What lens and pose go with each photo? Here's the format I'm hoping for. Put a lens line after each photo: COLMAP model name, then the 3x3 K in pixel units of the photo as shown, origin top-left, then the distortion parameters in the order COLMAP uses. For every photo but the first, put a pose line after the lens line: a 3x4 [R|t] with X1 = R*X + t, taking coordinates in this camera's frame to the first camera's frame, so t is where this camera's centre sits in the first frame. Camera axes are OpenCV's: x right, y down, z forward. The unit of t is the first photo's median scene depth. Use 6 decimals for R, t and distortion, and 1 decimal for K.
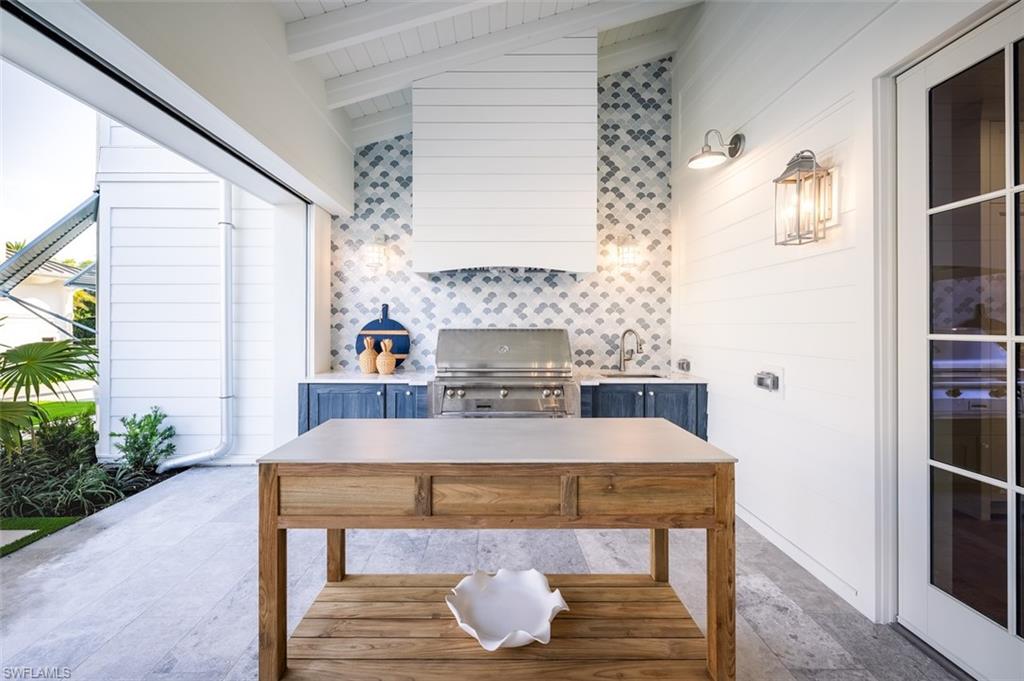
lens RADIAL K [[409.4, 0, 492.4], [0, 409.4, 322.8], [0, 0, 1]] dist [-0.000615, 0.000450]
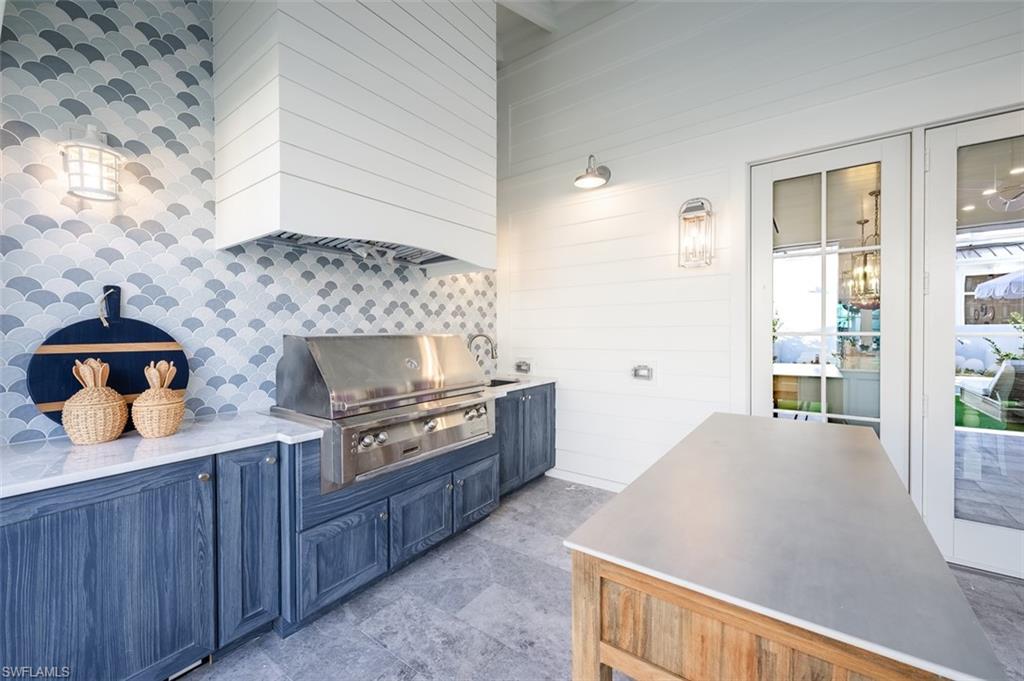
lens RADIAL K [[409.4, 0, 511.5], [0, 409.4, 332.7], [0, 0, 1]] dist [-0.000615, 0.000450]
pose [[0.591881, -0.009885, 0.805965, -0.365333], [0.005524, 0.999951, 0.008207, 0.005090], [-0.806006, -0.000406, 0.591907, 0.367271]]
